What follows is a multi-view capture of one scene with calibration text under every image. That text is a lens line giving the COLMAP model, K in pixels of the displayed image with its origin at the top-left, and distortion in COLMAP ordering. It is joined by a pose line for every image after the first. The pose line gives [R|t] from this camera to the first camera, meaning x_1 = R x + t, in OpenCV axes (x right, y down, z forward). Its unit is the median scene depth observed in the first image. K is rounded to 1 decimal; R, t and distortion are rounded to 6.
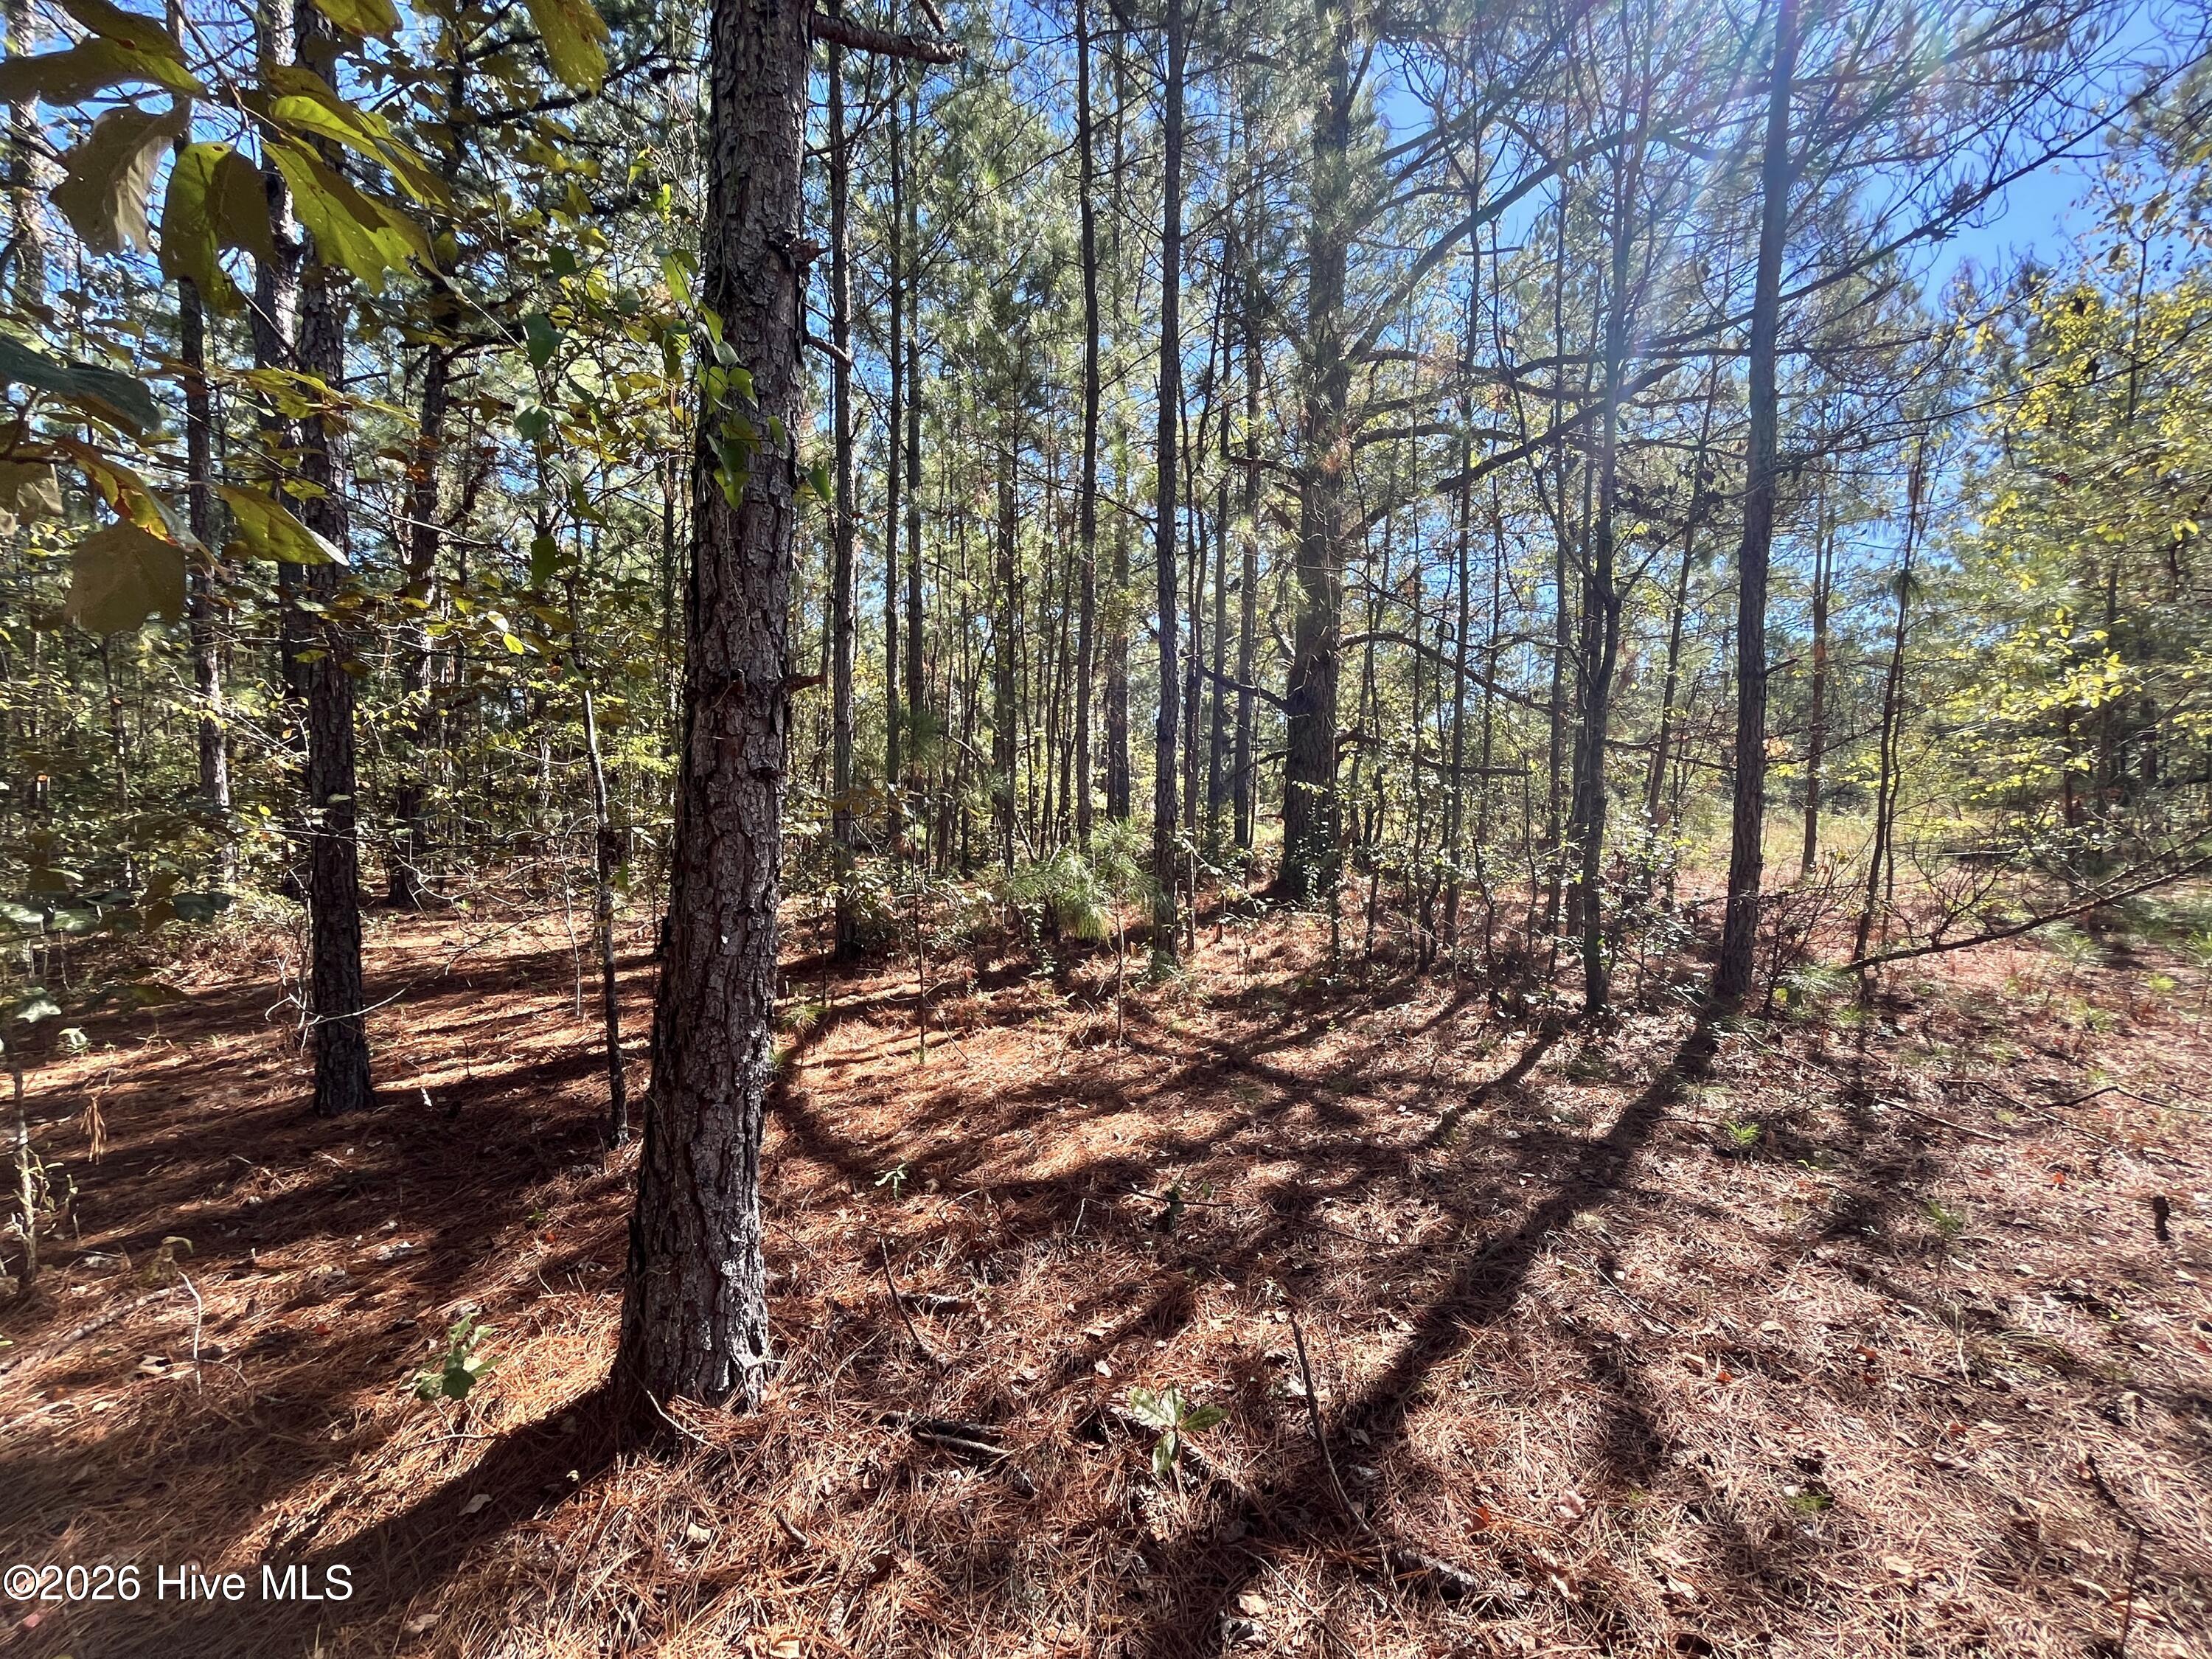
lens RADIAL K [[901.0, 0, 1102.3], [0, 901.0, 826.4], [0, 0, 1]] dist [-0.002669, -0.000011]
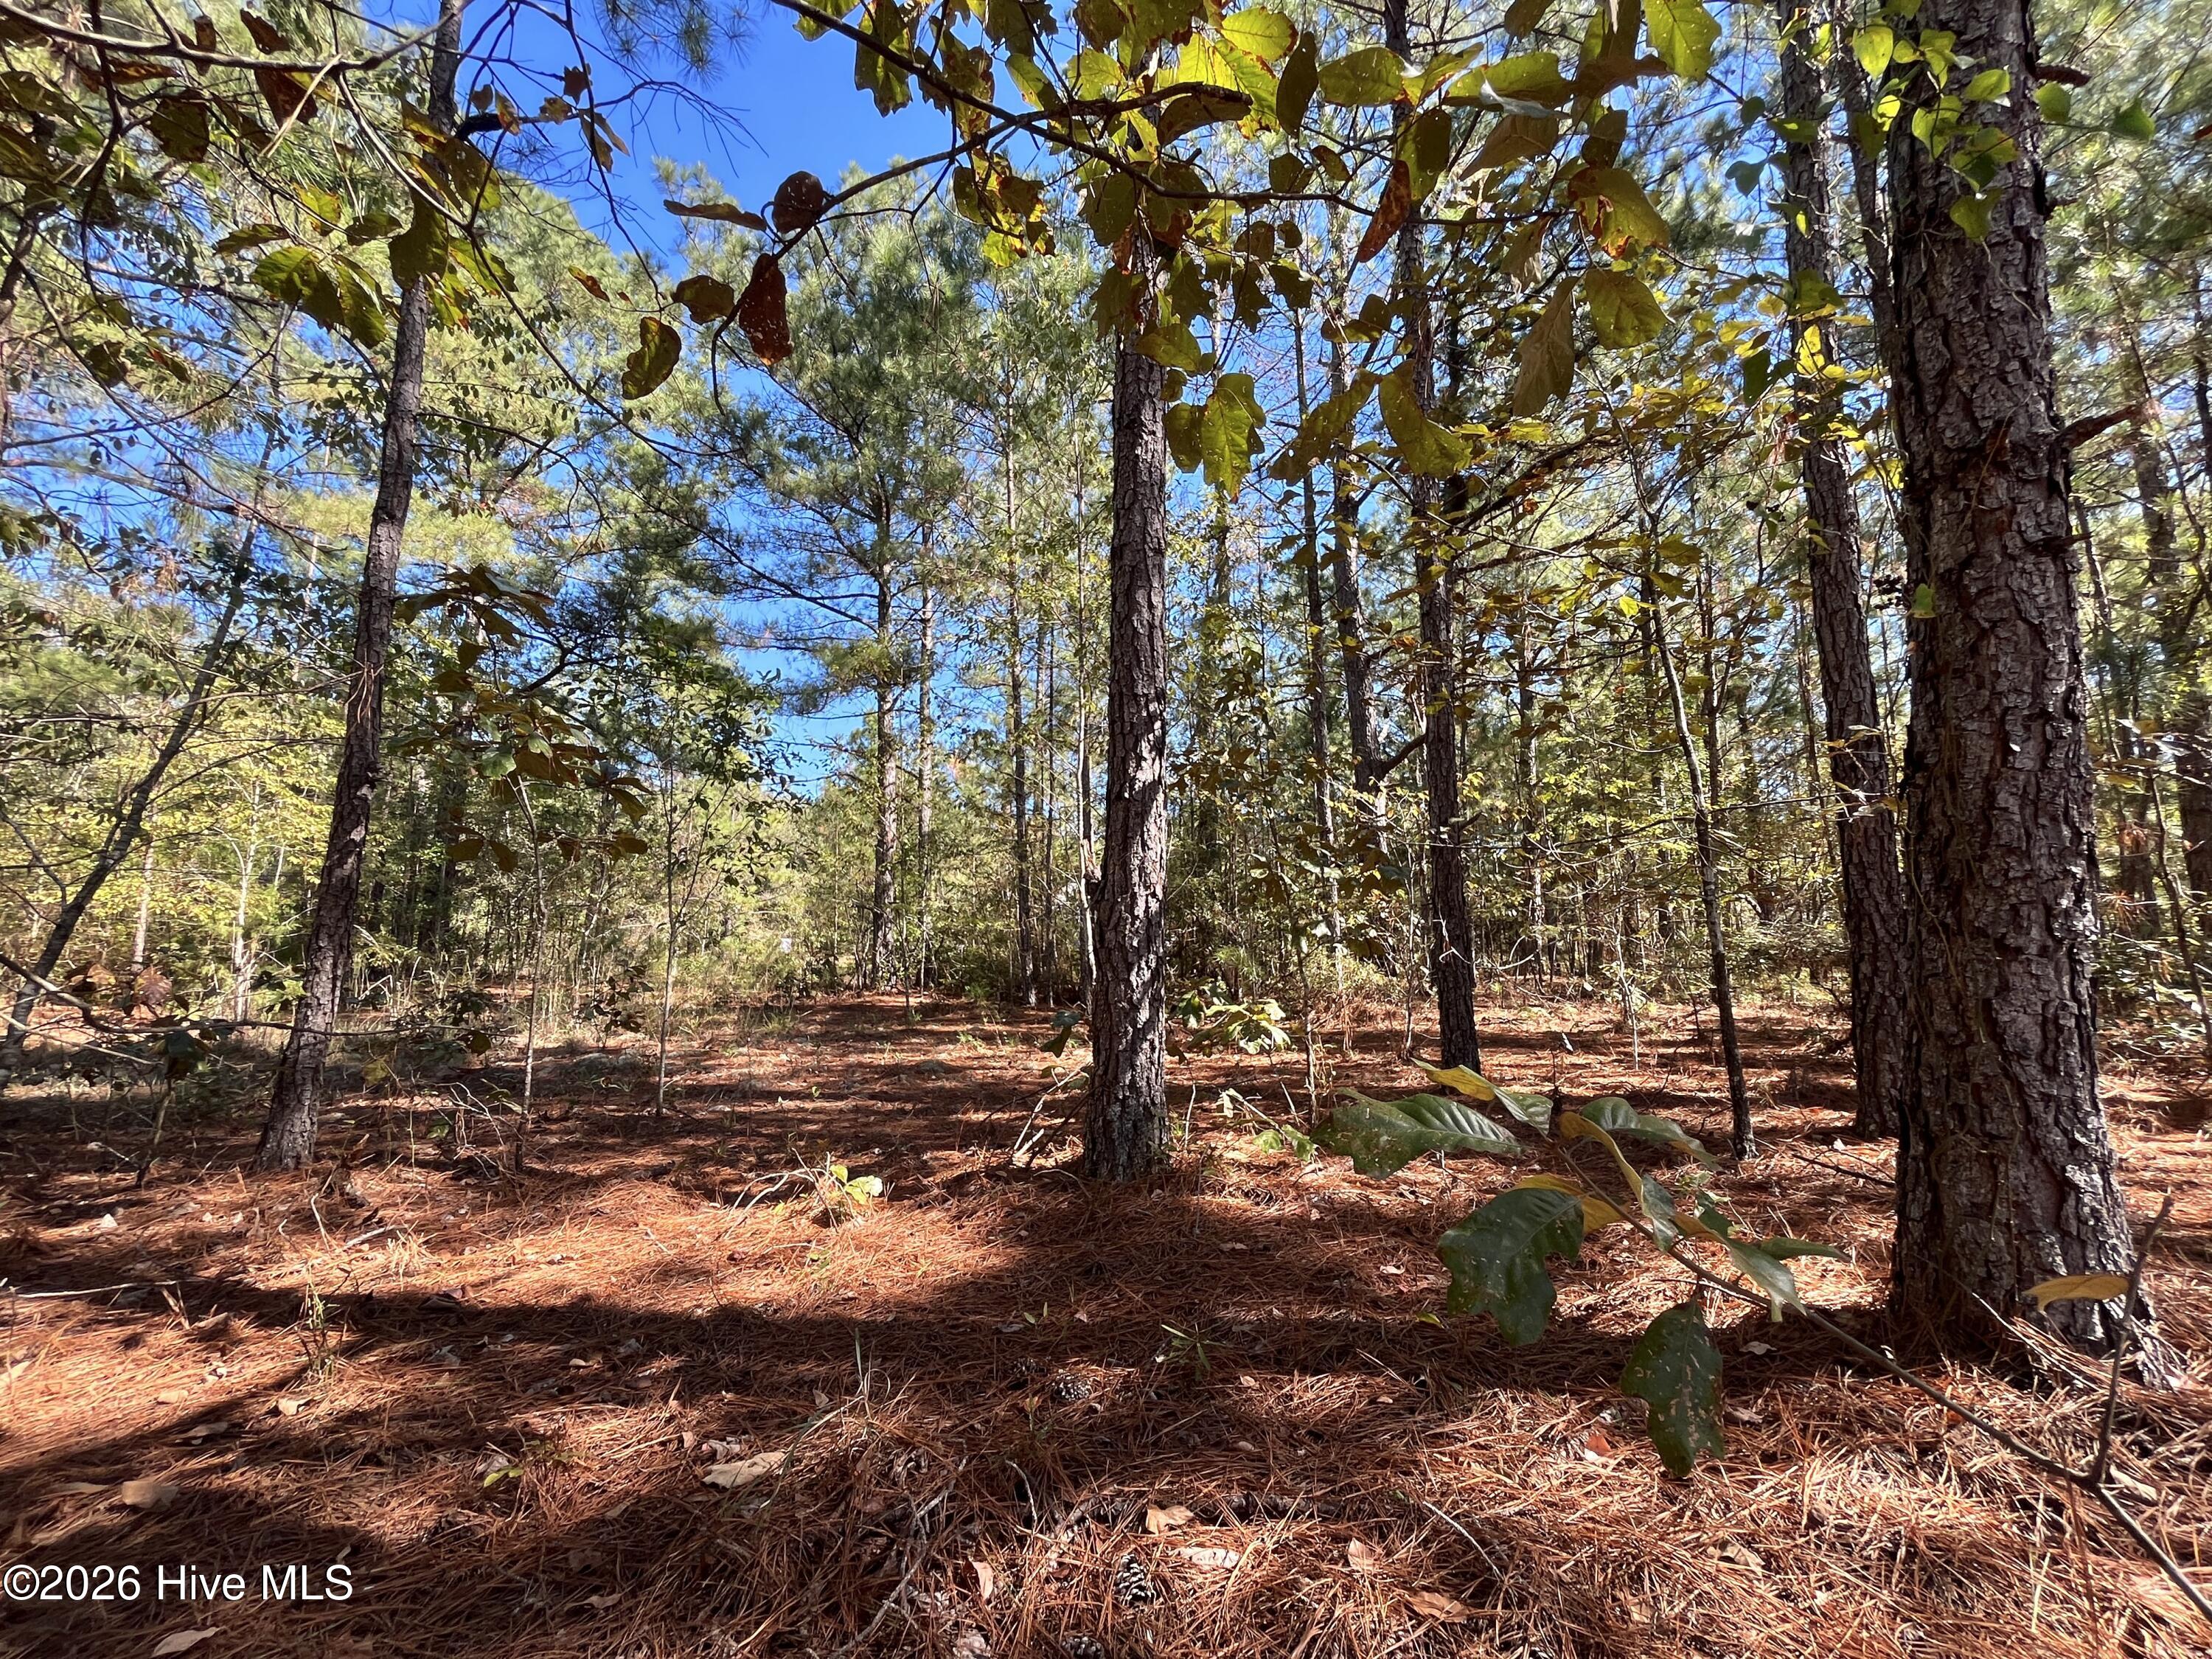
lens RADIAL K [[900.5, 0, 1102.0], [0, 900.5, 827.8], [0, 0, 1]] dist [-0.001345, -0.000005]
pose [[0.555834, -0.116187, -0.823134, -0.105056], [-0.020495, 0.987968, -0.153293, 0.162719], [0.831041, 0.102075, 0.546765, -0.056967]]
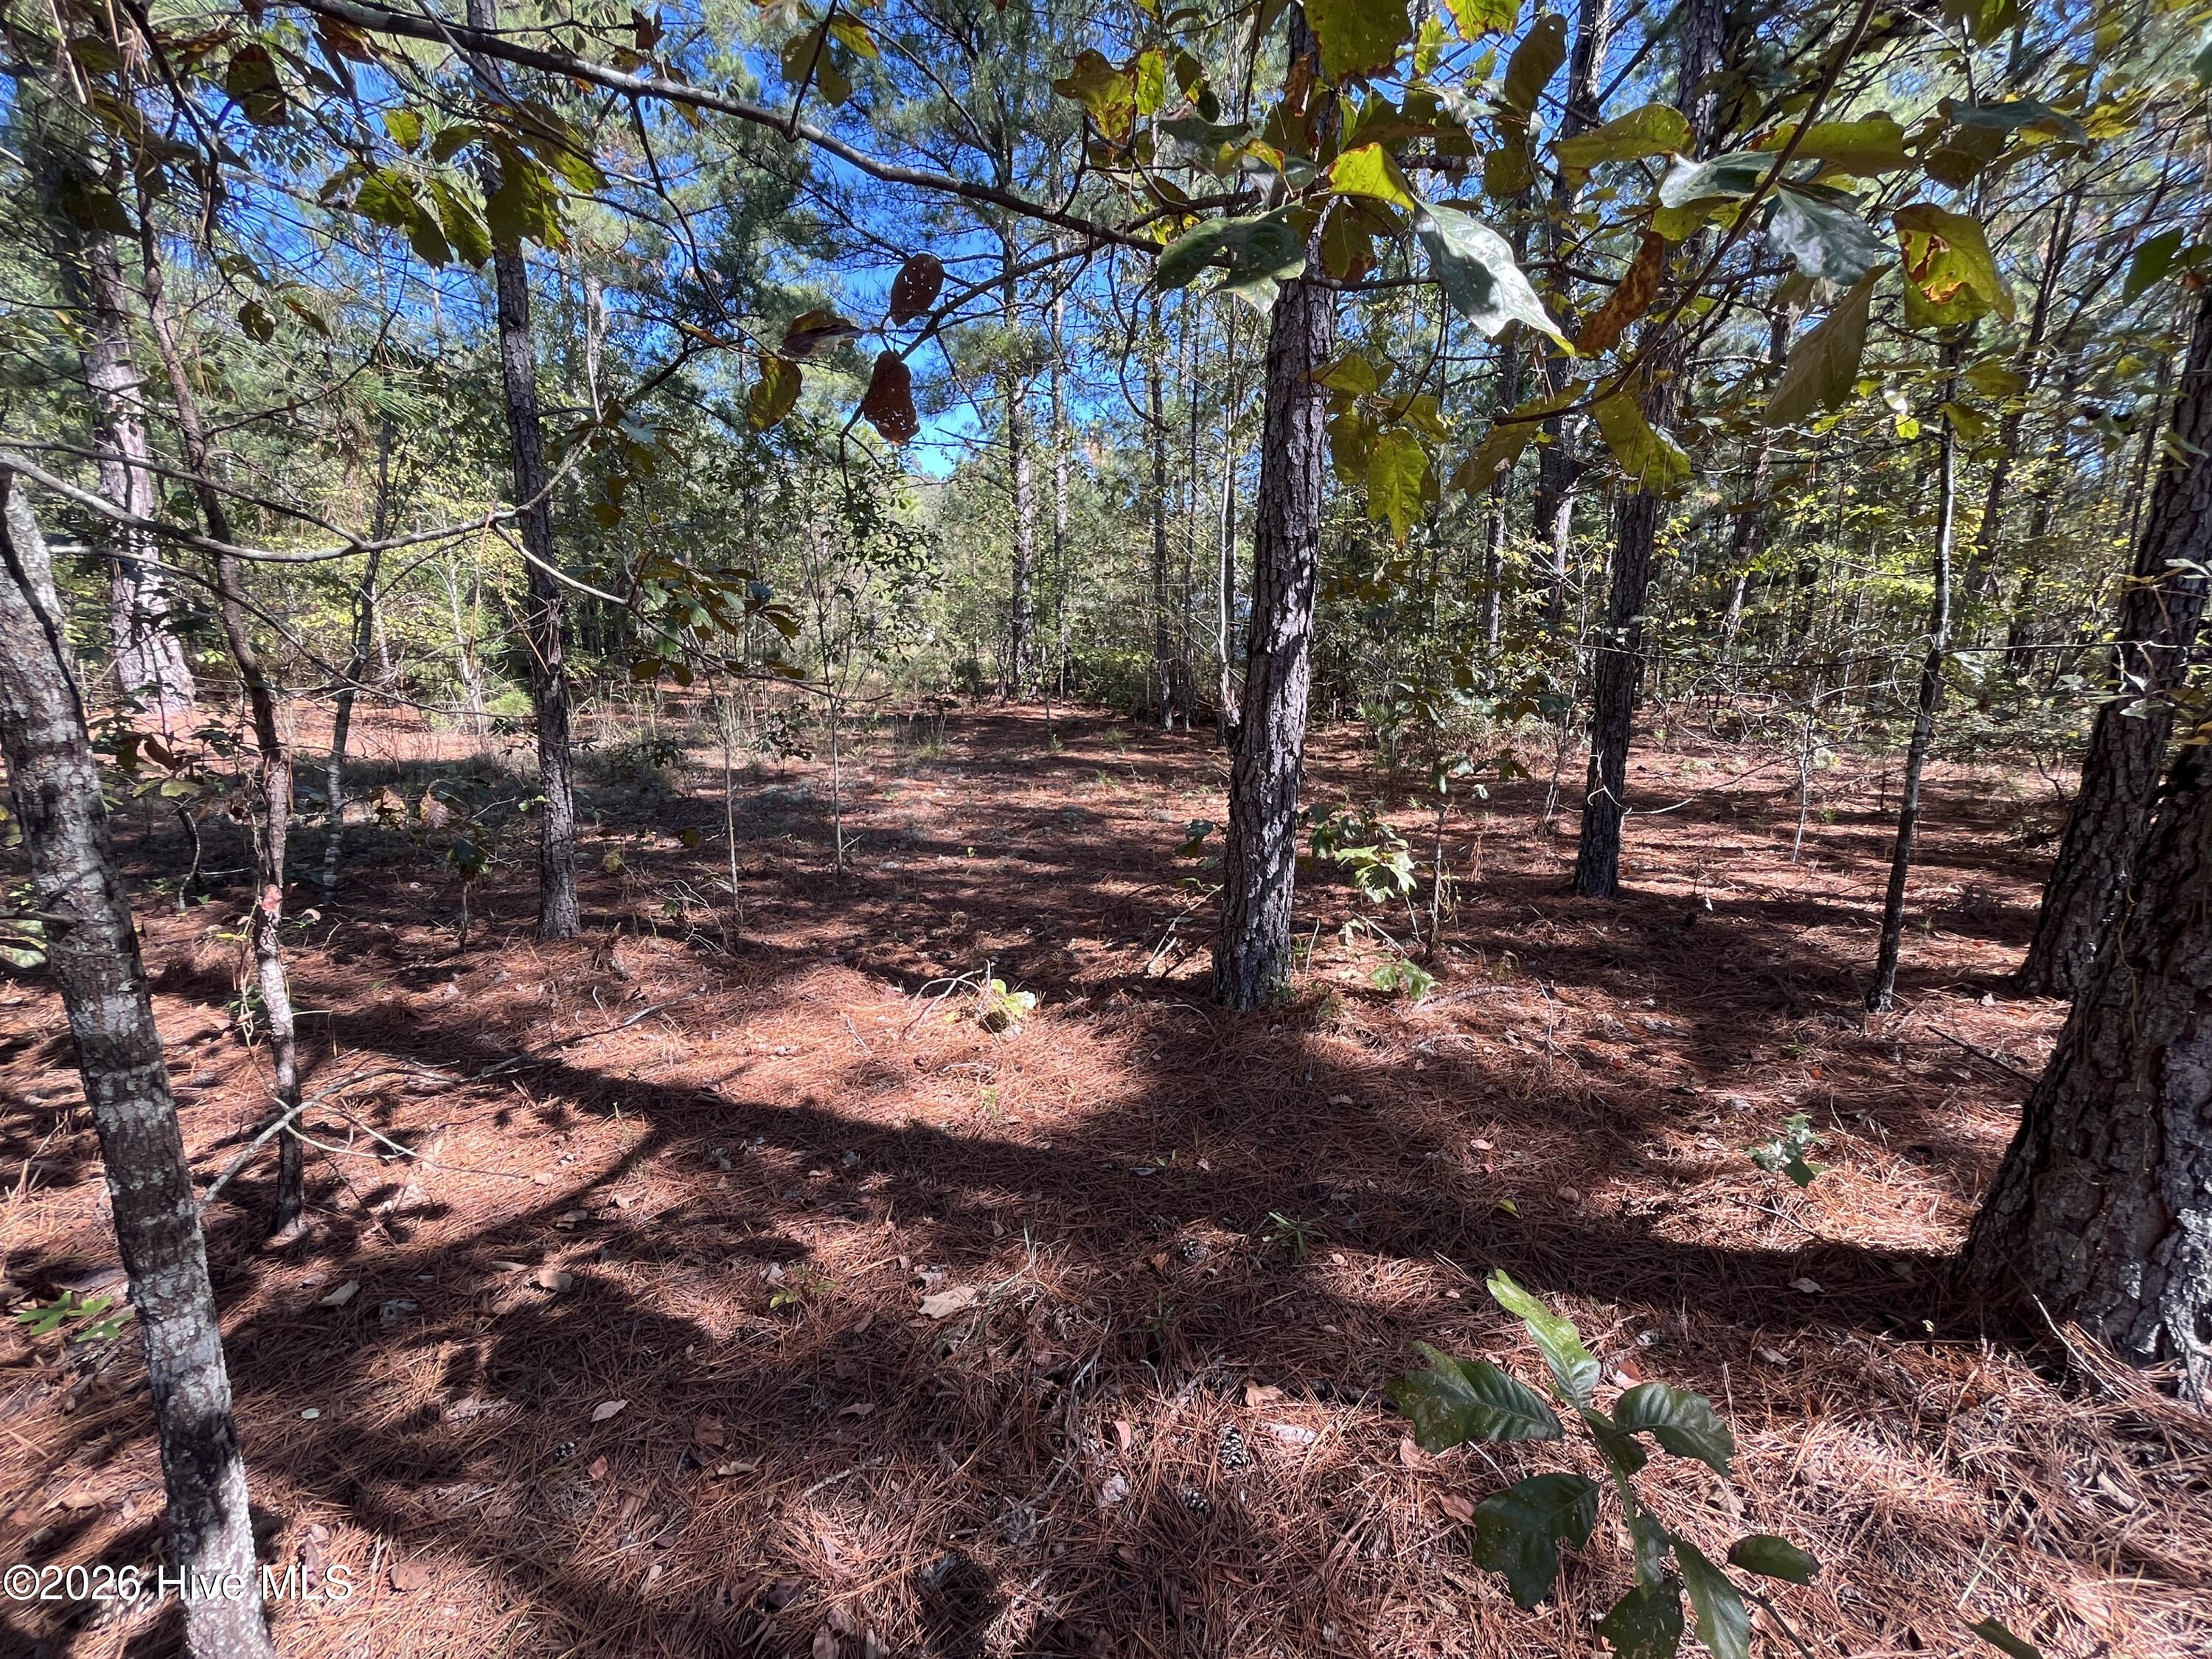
lens RADIAL K [[901.1, 0, 1103.0], [0, 901.1, 830.1], [0, 0, 1]] dist [-0.001005, 0.000292]
pose [[0.426390, 0.196096, -0.883028, -0.096502], [-0.035659, 0.979103, 0.200213, 0.022719], [0.903836, -0.053881, 0.424472, -0.068607]]
